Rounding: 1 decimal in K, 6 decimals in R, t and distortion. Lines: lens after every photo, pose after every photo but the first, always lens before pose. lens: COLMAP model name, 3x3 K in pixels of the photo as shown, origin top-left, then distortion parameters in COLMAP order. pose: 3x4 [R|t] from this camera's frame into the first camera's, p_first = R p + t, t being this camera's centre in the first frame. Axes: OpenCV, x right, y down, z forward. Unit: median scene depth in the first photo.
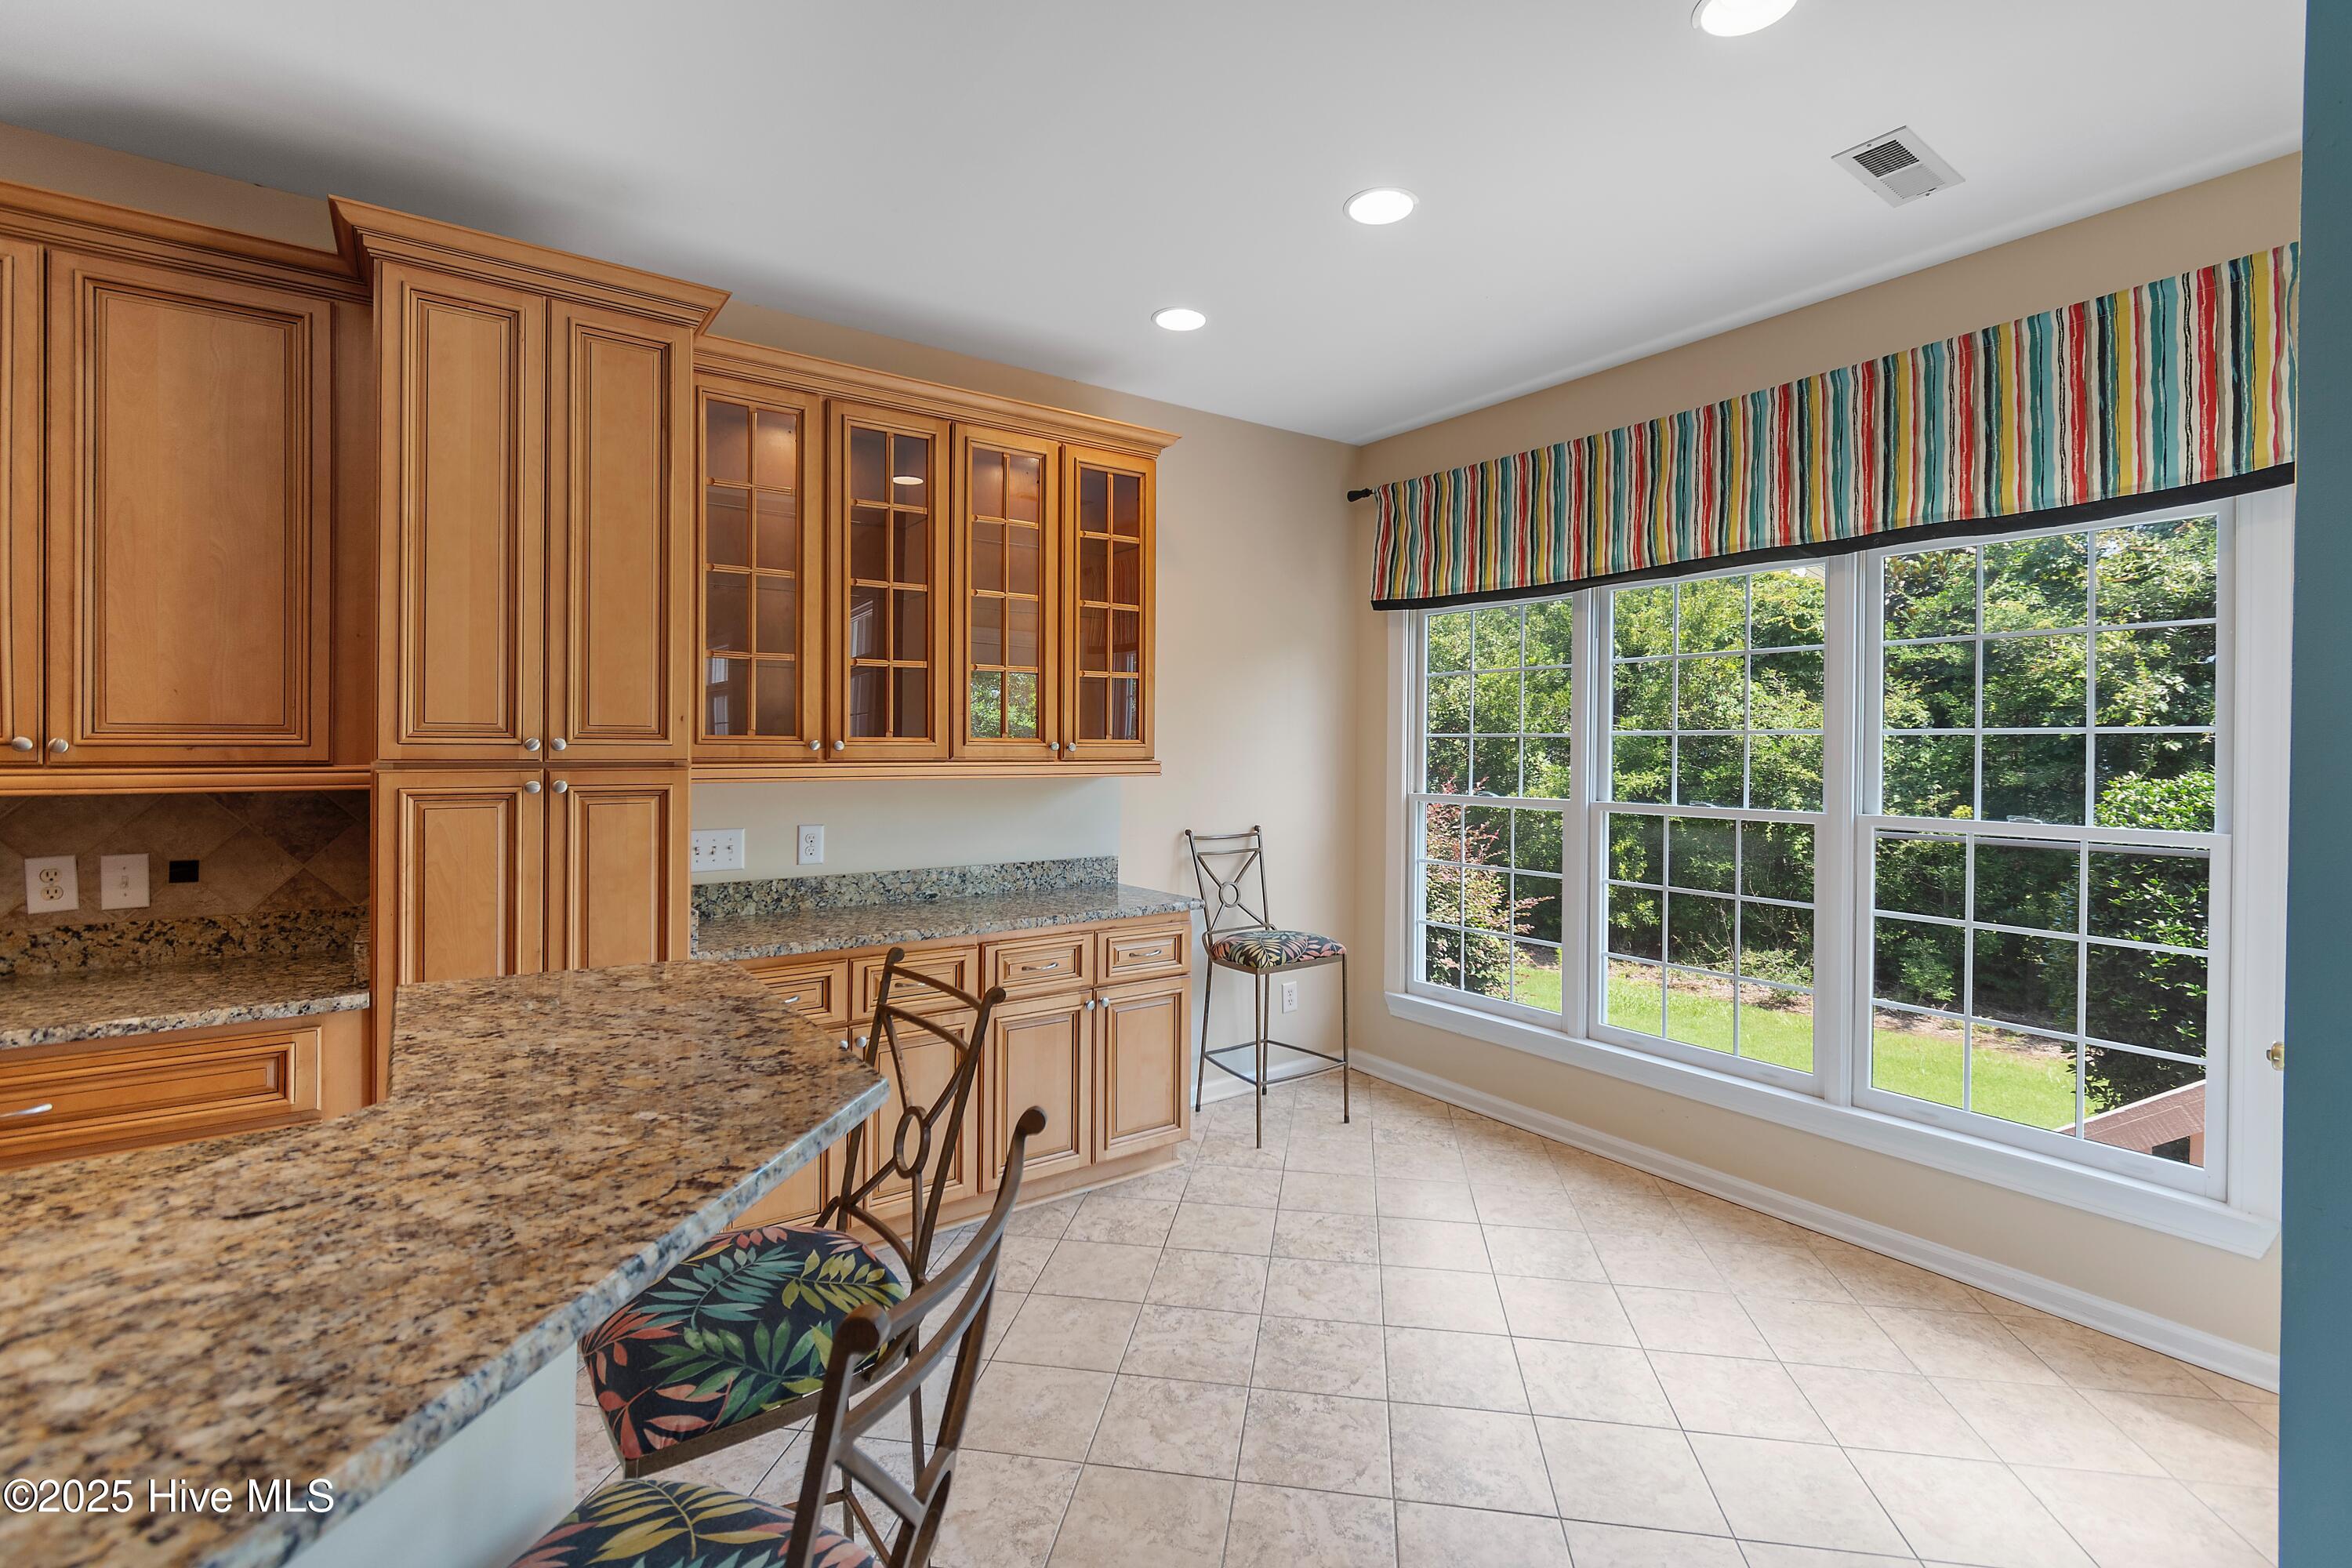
lens RADIAL K [[1051.2, 0, 1172.9], [0, 1051.2, 744.6], [0, 0, 1]] dist [0.003729, -0.002142]
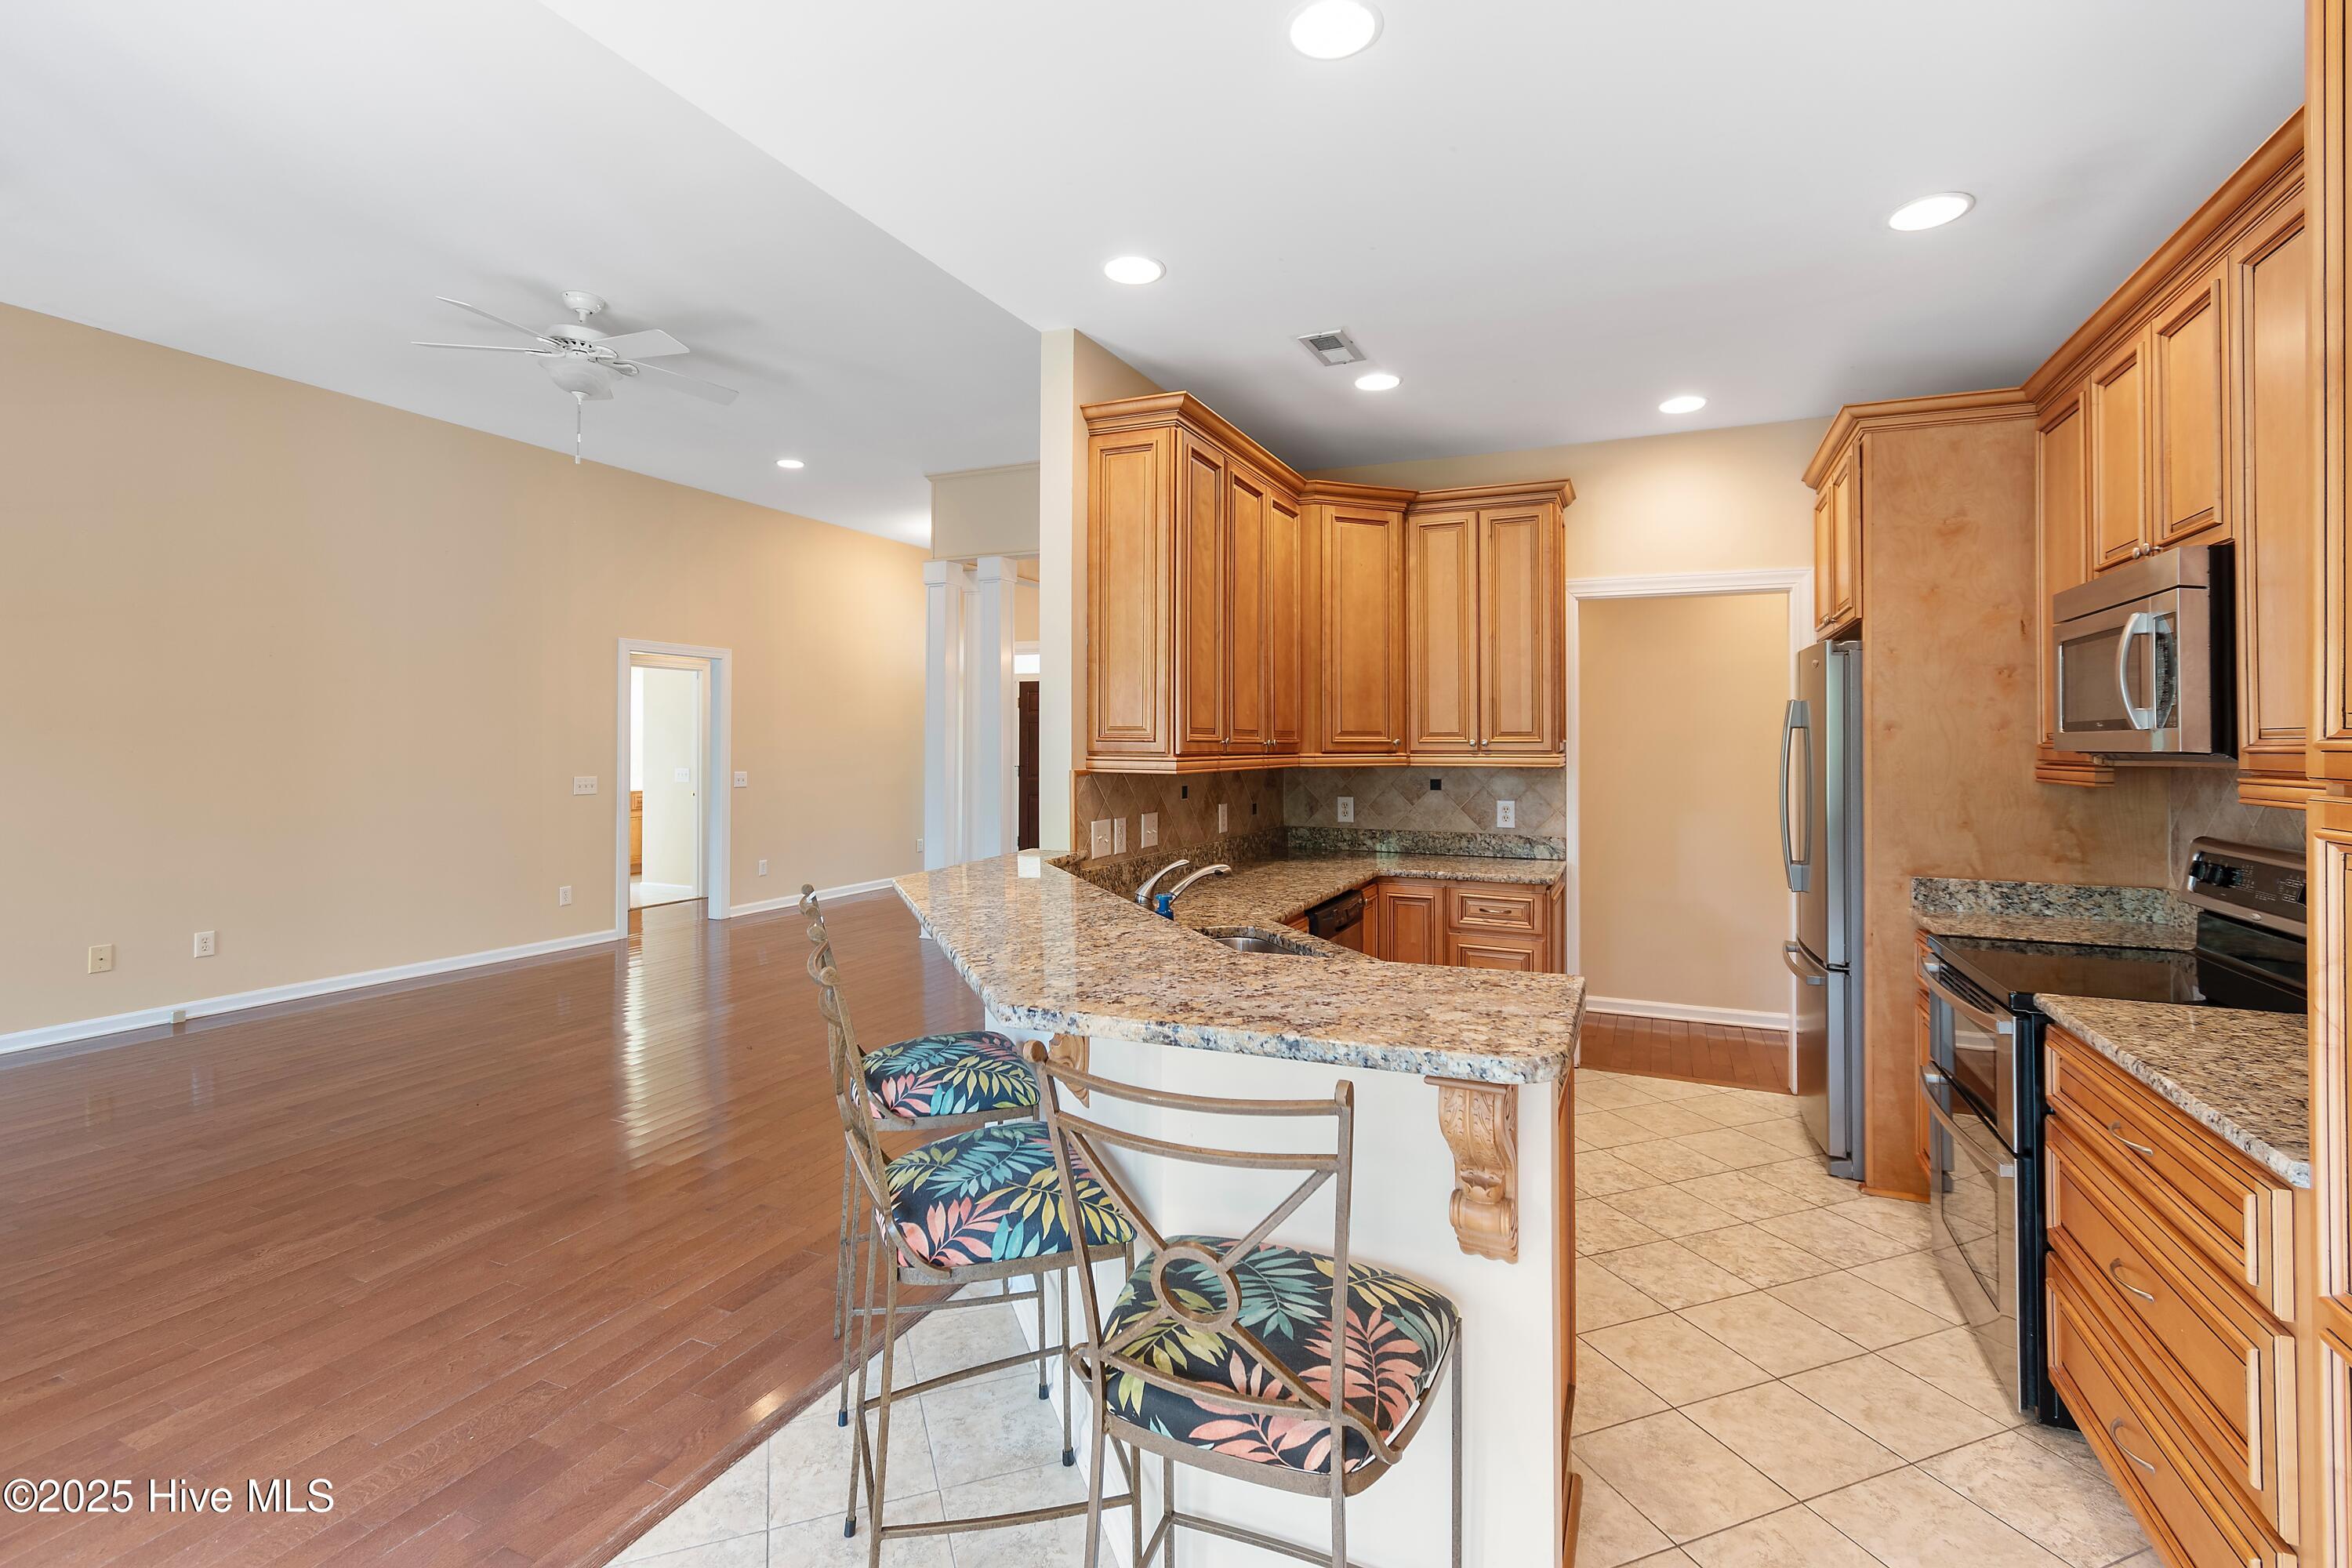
lens RADIAL K [[1051.2, 0, 1173.2], [0, 1051.2, 725.3], [0, 0, 1]] dist [0.003729, -0.002142]
pose [[-0.866419, -0.022567, -0.498807, 0.064356], [-0.014186, 0.999687, -0.020586, 0.006070], [0.499115, -0.010760, -0.866469, 0.801015]]
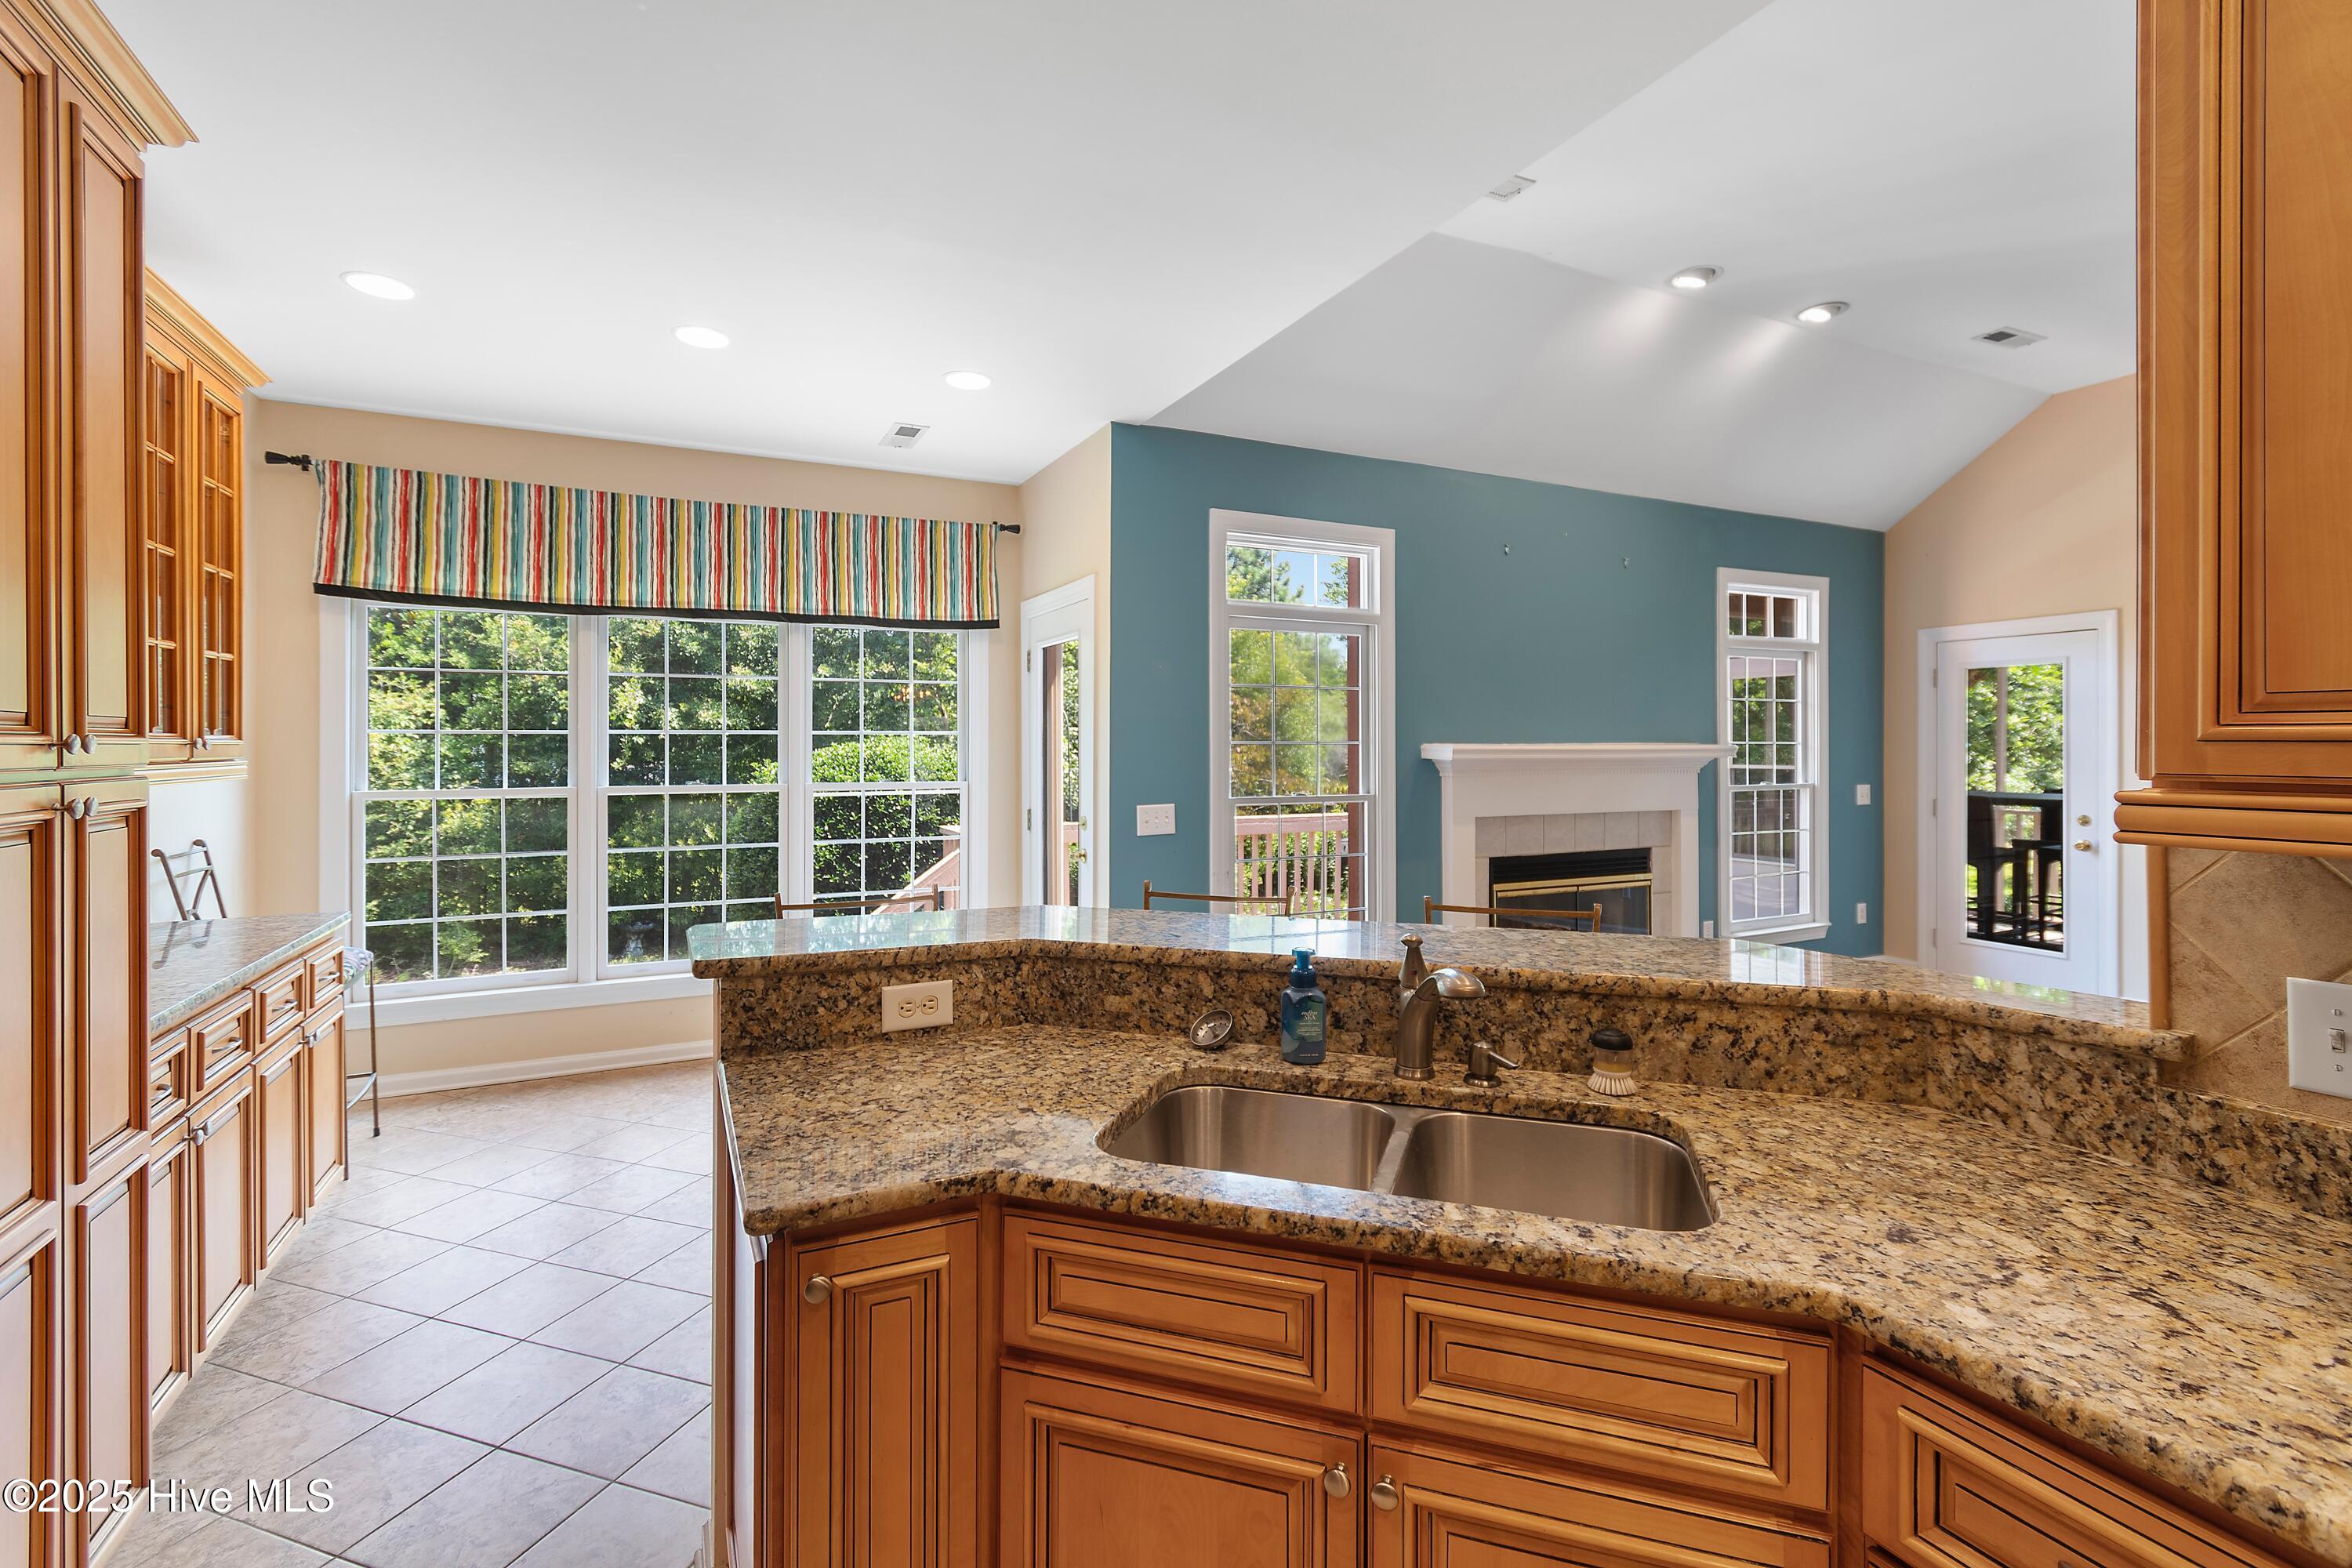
lens RADIAL K [[1051.2, 0, 1199.3], [0, 1051.2, 747.1], [0, 0, 1]] dist [0.003729, -0.002142]
pose [[0.145606, -0.007531, 0.989314, -0.822140], [-0.000078, 0.999971, 0.007623, -0.001951], [-0.989343, -0.001187, 0.145601, 0.148049]]
